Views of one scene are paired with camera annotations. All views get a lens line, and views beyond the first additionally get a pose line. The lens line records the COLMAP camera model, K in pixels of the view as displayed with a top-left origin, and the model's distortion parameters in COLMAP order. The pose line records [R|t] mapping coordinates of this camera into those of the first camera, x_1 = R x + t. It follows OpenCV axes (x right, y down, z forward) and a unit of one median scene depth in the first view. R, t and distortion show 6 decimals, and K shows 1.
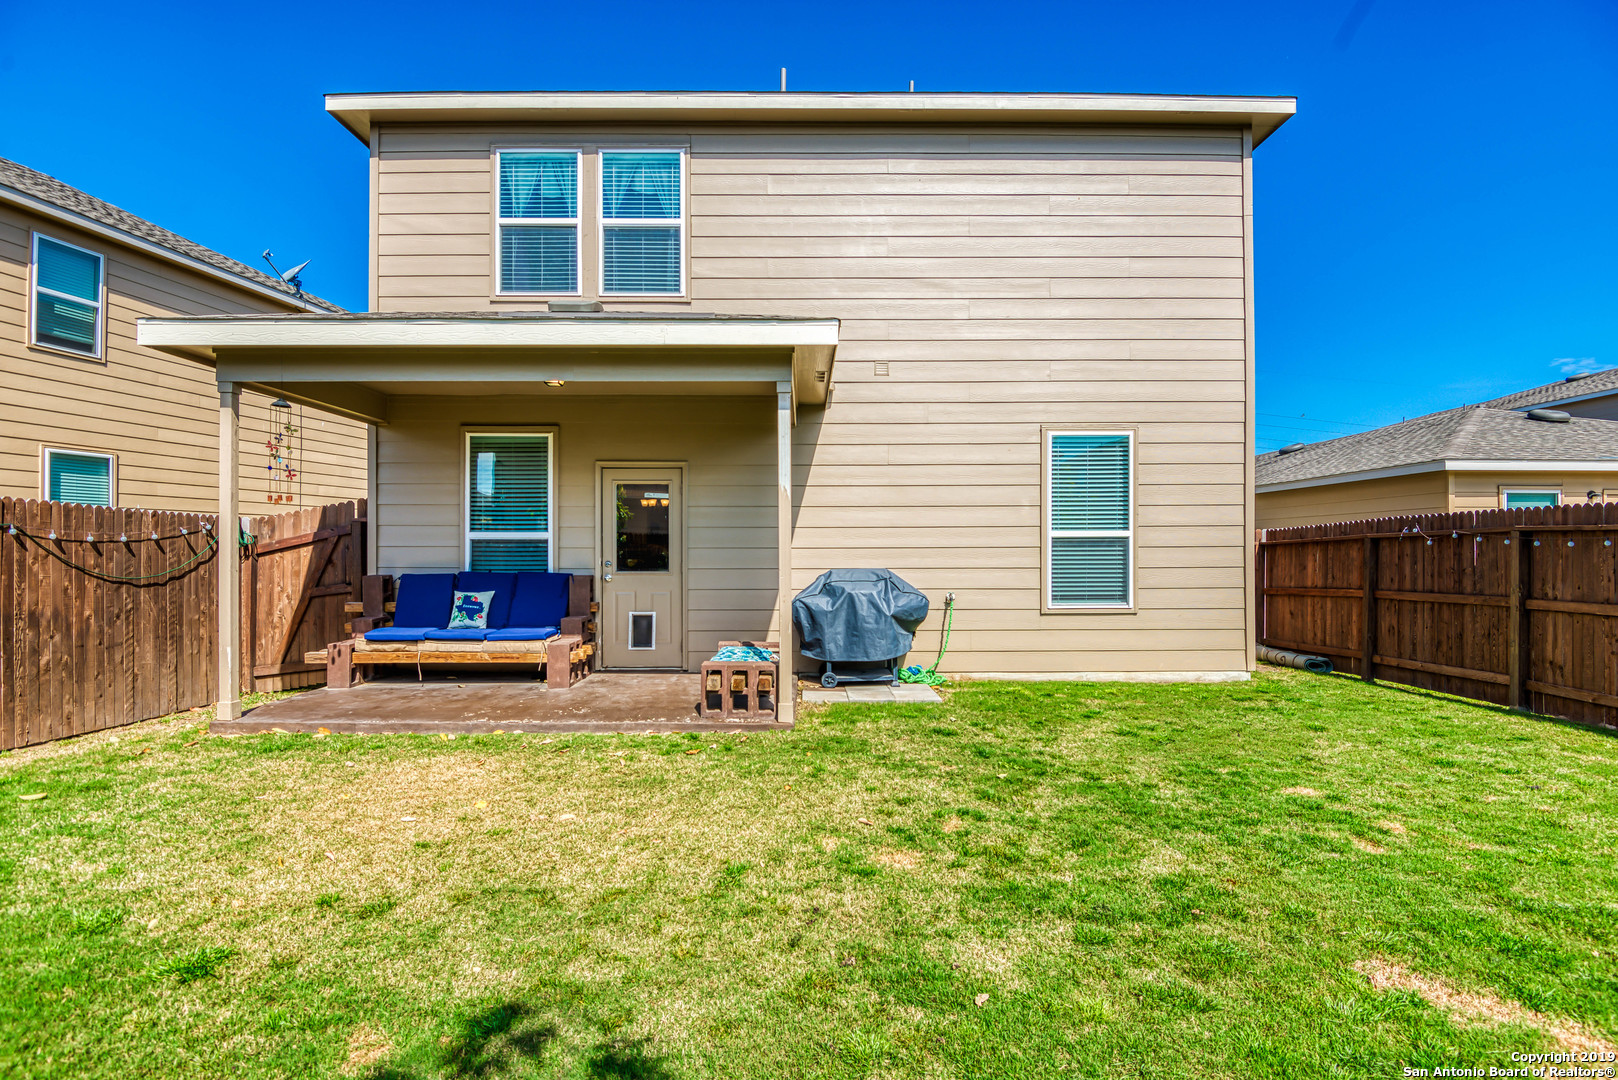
lens RADIAL K [[790.9, 0, 809.0], [0, 790.9, 540.0], [0, 0, 1]] dist [0.000781, -0.025191]
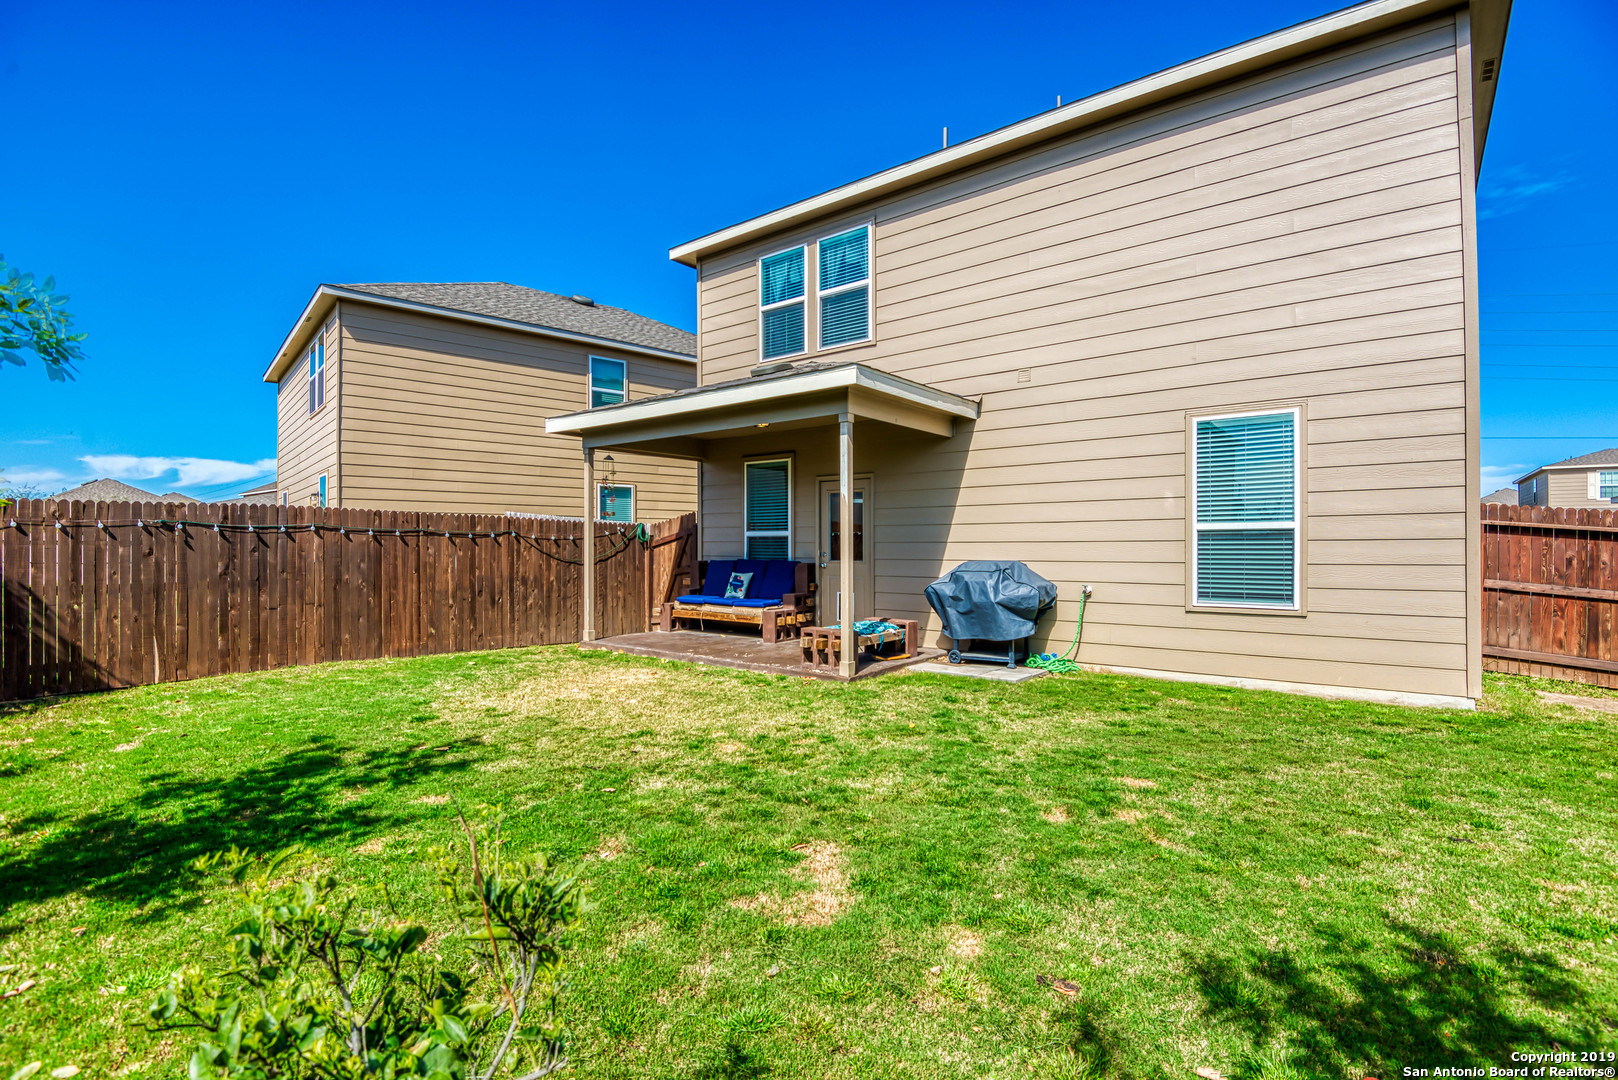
lens RADIAL K [[817.0, 0, 809.0], [0, 817.0, 540.0], [0, 0, 1]] dist [-0.000798, -0.026370]
pose [[0.752584, -0.004277, -0.658483, 0.625993], [0.007212, 0.999972, 0.001748, 0.003357], [0.658457, -0.006065, 0.752594, -0.036197]]
